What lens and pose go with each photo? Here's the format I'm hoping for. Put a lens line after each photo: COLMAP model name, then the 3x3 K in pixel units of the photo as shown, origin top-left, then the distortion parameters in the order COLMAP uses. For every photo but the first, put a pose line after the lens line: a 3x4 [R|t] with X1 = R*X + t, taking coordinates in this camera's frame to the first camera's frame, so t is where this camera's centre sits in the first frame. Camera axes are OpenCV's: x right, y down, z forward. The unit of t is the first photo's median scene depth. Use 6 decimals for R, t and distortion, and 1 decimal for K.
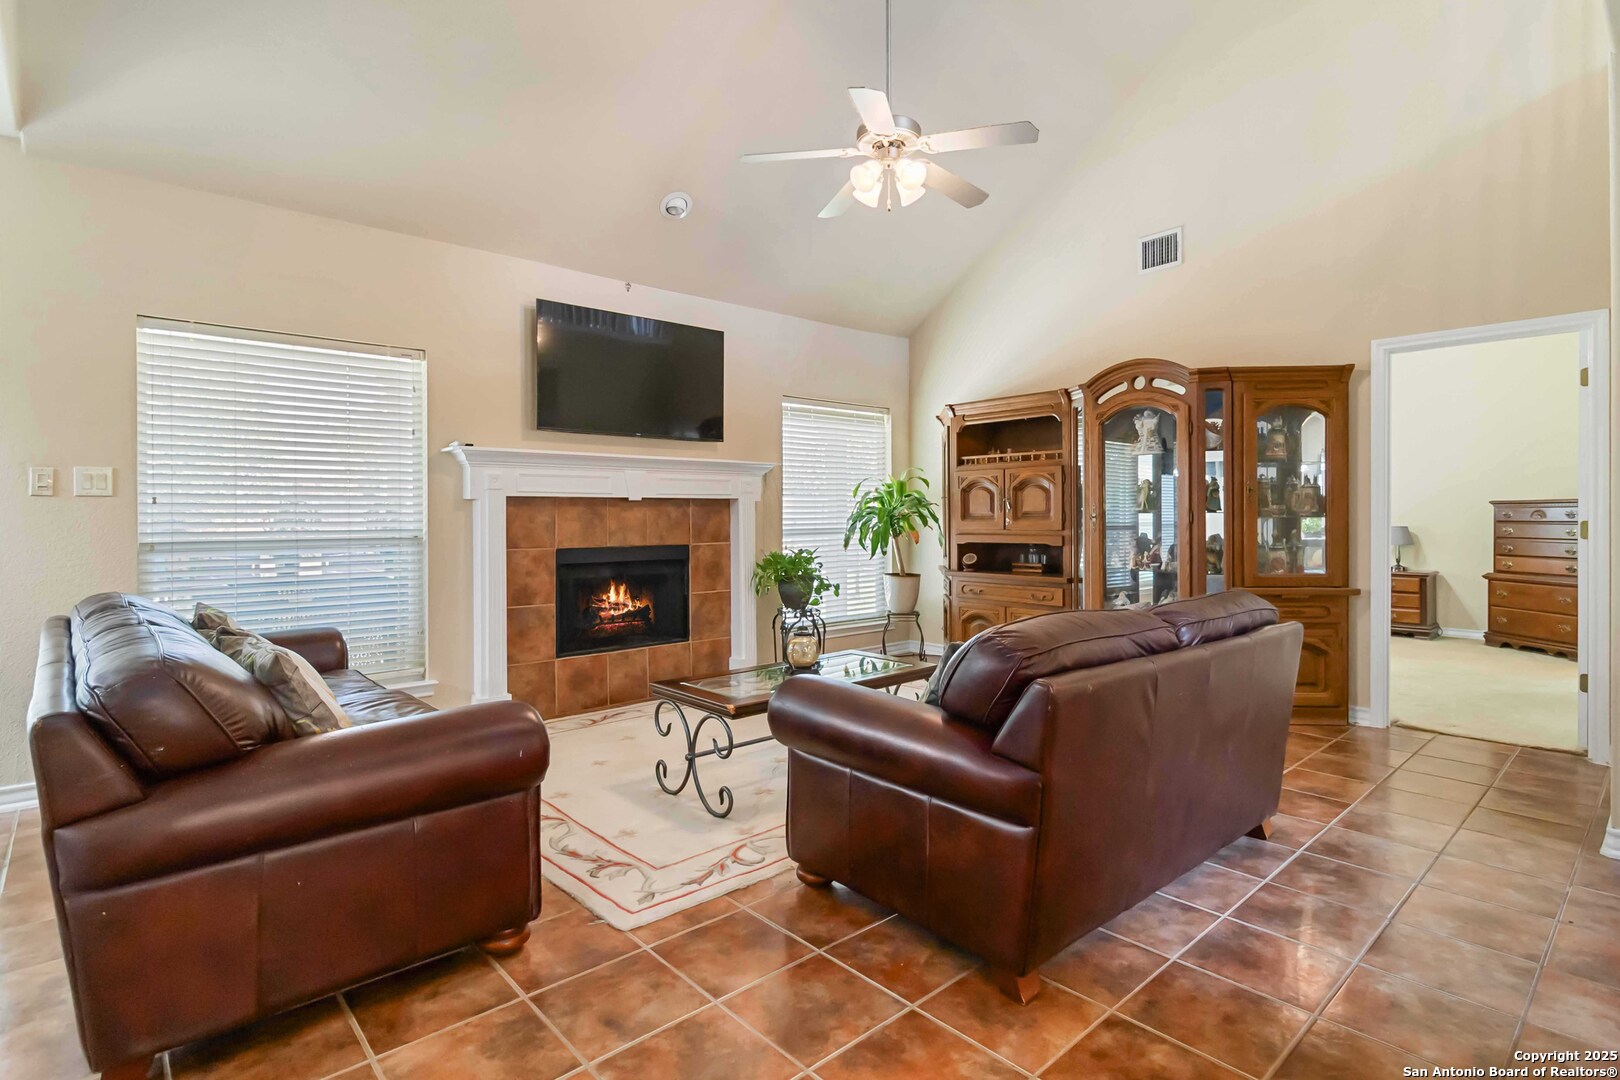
lens RADIAL K [[792.7, 0, 823.4], [0, 792.7, 522.3], [0, 0, 1]] dist [-0.003188, -0.001183]
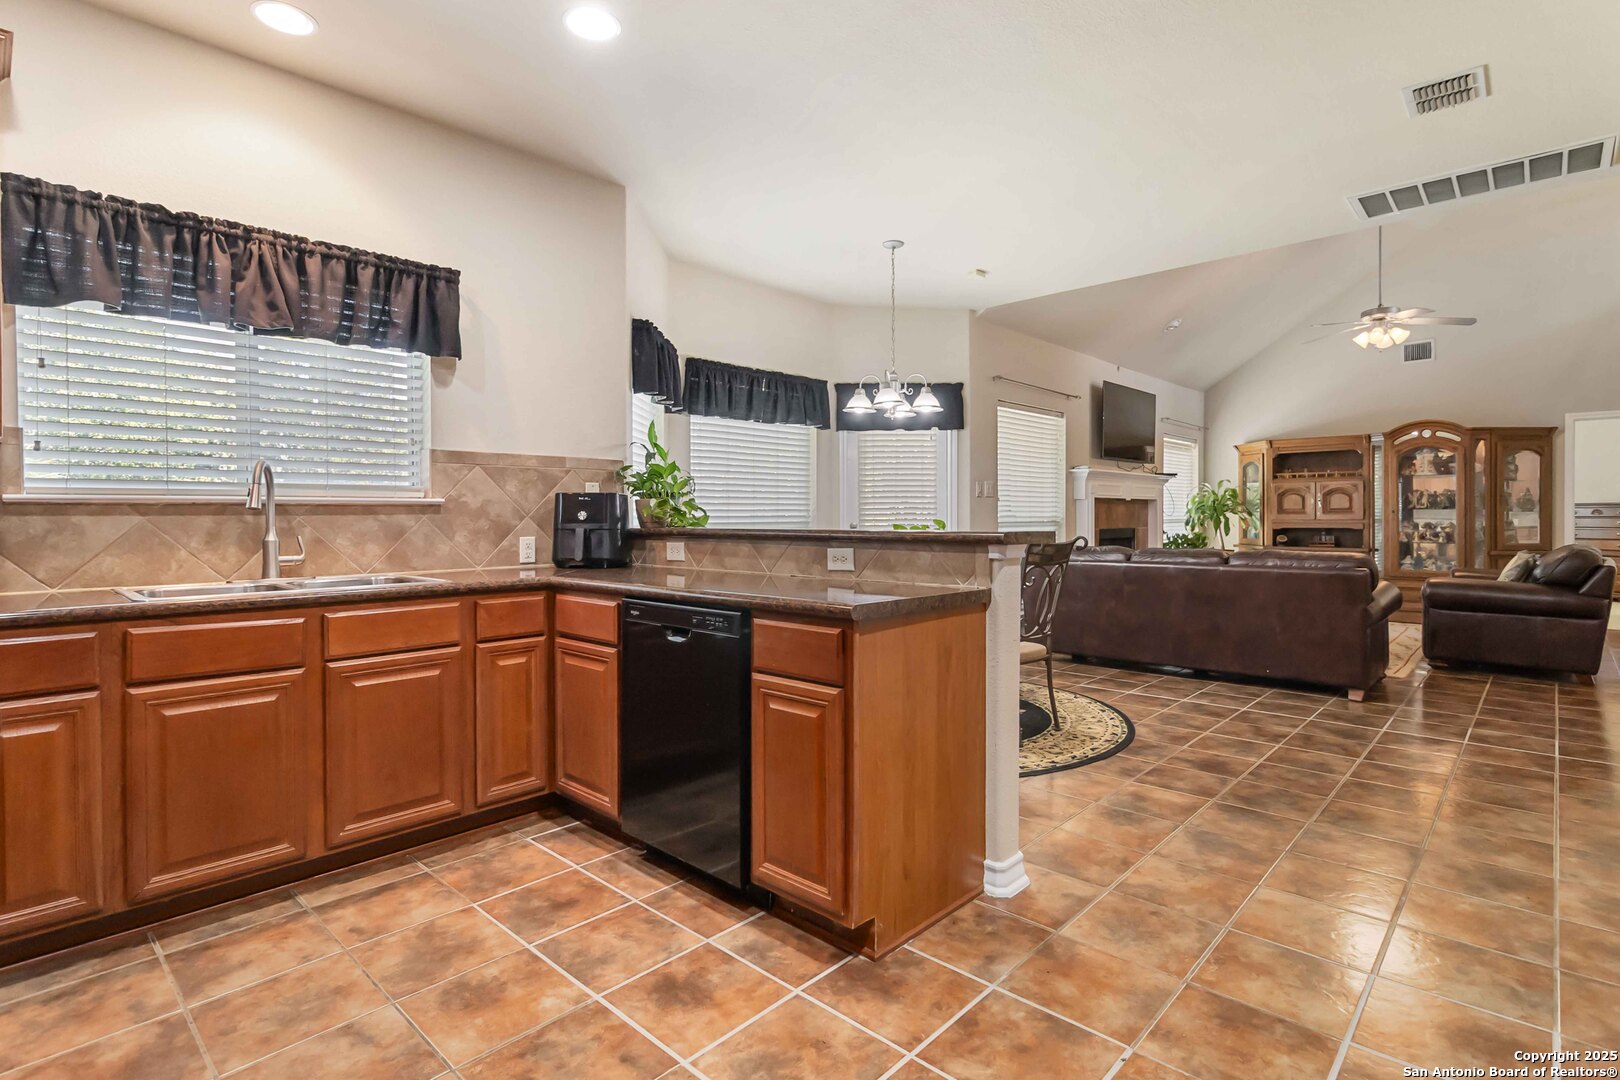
lens RADIAL K [[792.7, 0, 823.4], [0, 792.7, 522.3], [0, 0, 1]] dist [-0.003188, -0.001183]
pose [[0.997034, 0.002928, 0.076910, -1.012126], [-0.003069, 0.999994, 0.001717, 0.017295], [-0.076904, -0.001948, 0.997037, -0.593669]]
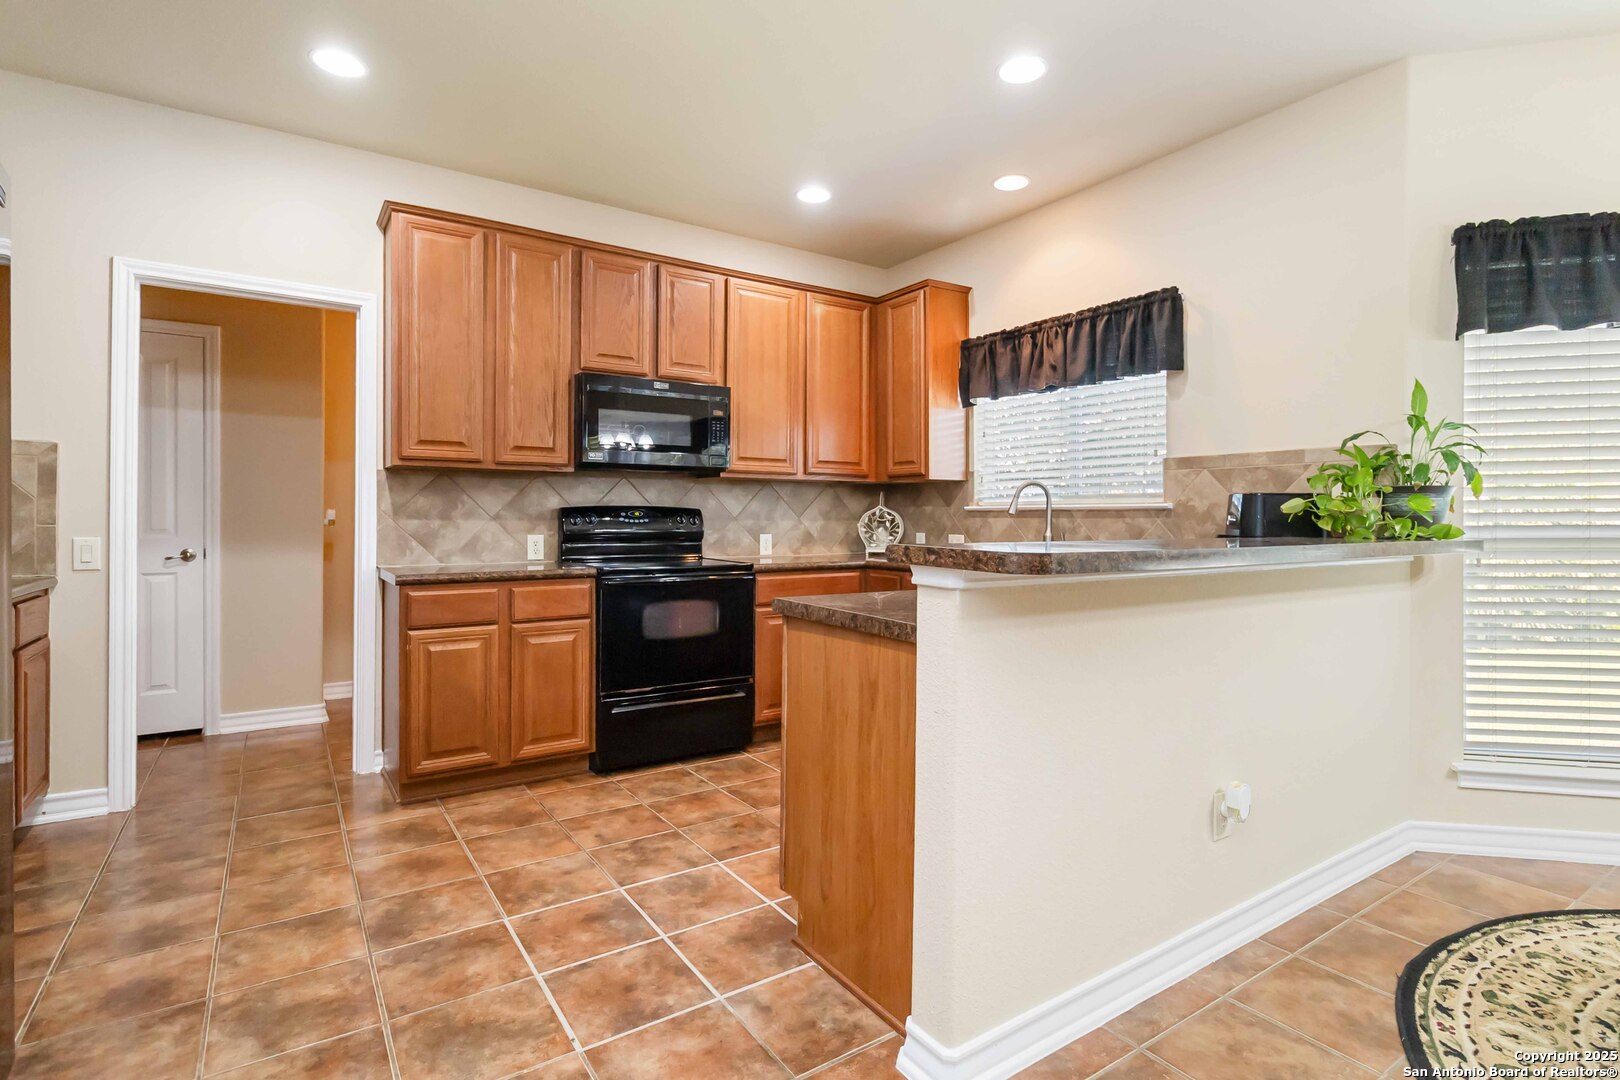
lens RADIAL K [[792.7, 0, 823.4], [0, 792.7, 522.3], [0, 0, 1]] dist [-0.003188, -0.001183]
pose [[-0.143284, 0.011966, -0.989609, -0.527934], [-0.010633, 0.999851, 0.013629, 0.010218], [0.989625, 0.012475, -0.143135, -0.109757]]
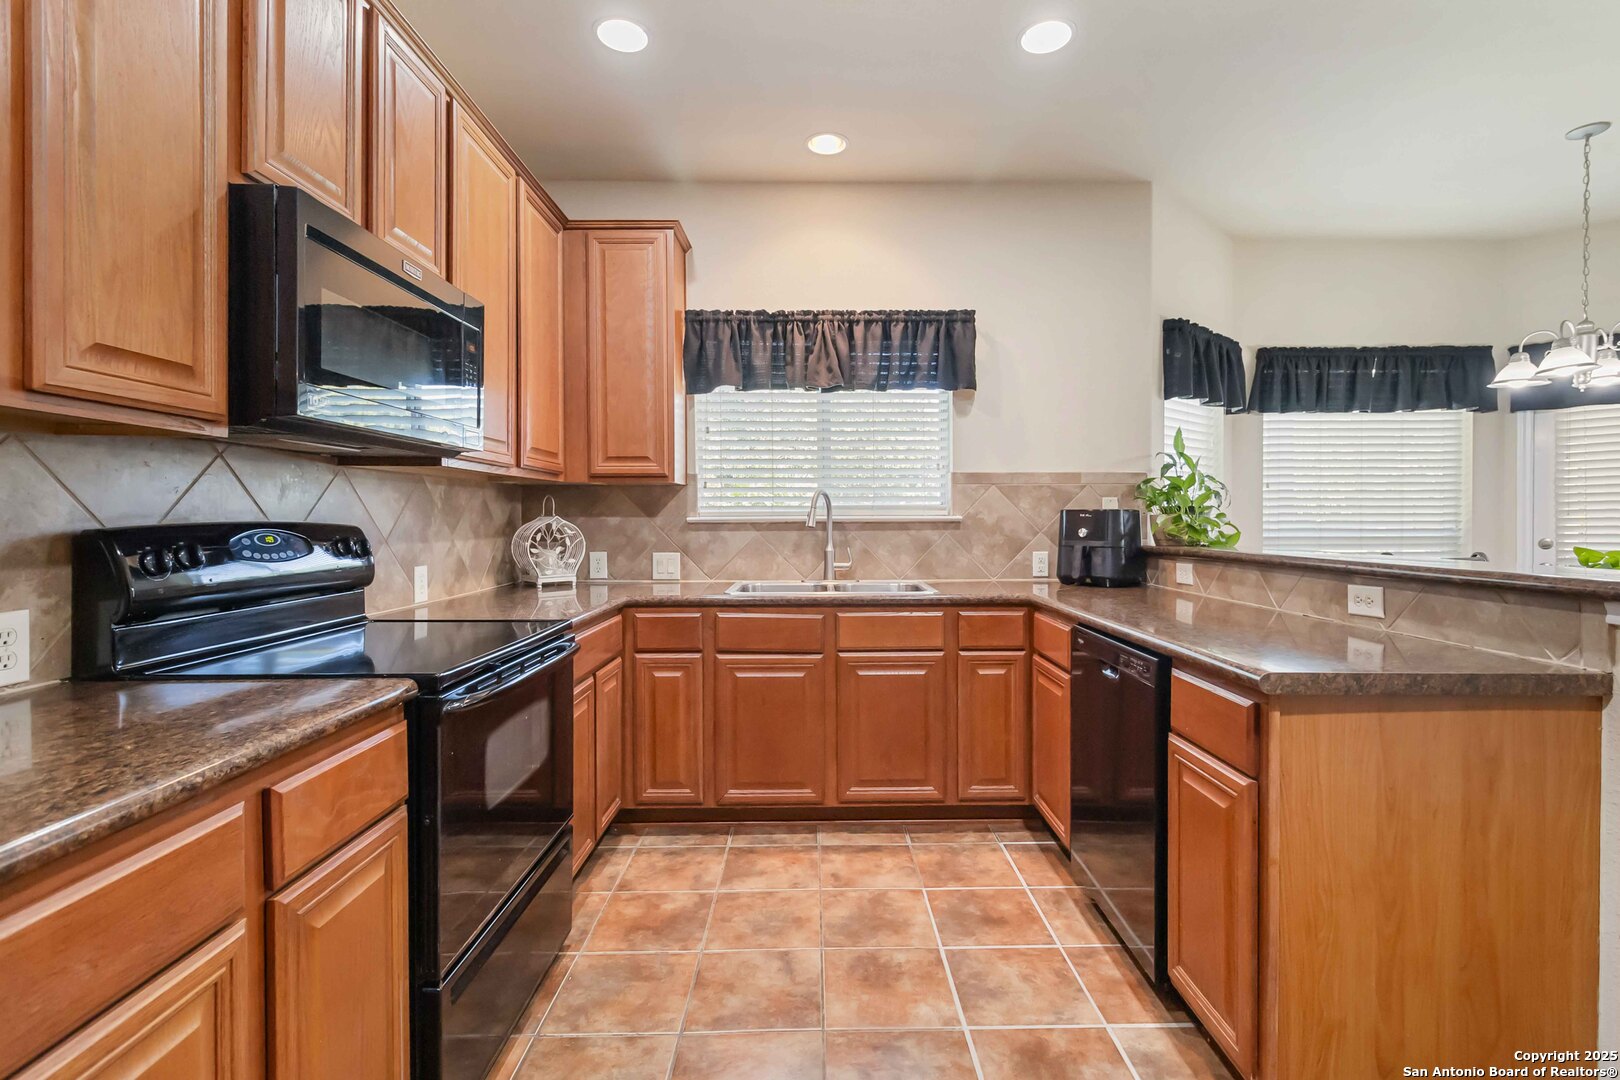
lens RADIAL K [[751.4, 0, 822.1], [0, 751.4, 524.1], [0, 0, 1]] dist [0.001297, 0.001203]
pose [[0.742617, 0.010070, -0.669641, -0.902368], [-0.007089, 0.999949, 0.007176, 0.002986], [0.669679, -0.000581, 0.742650, -0.519502]]
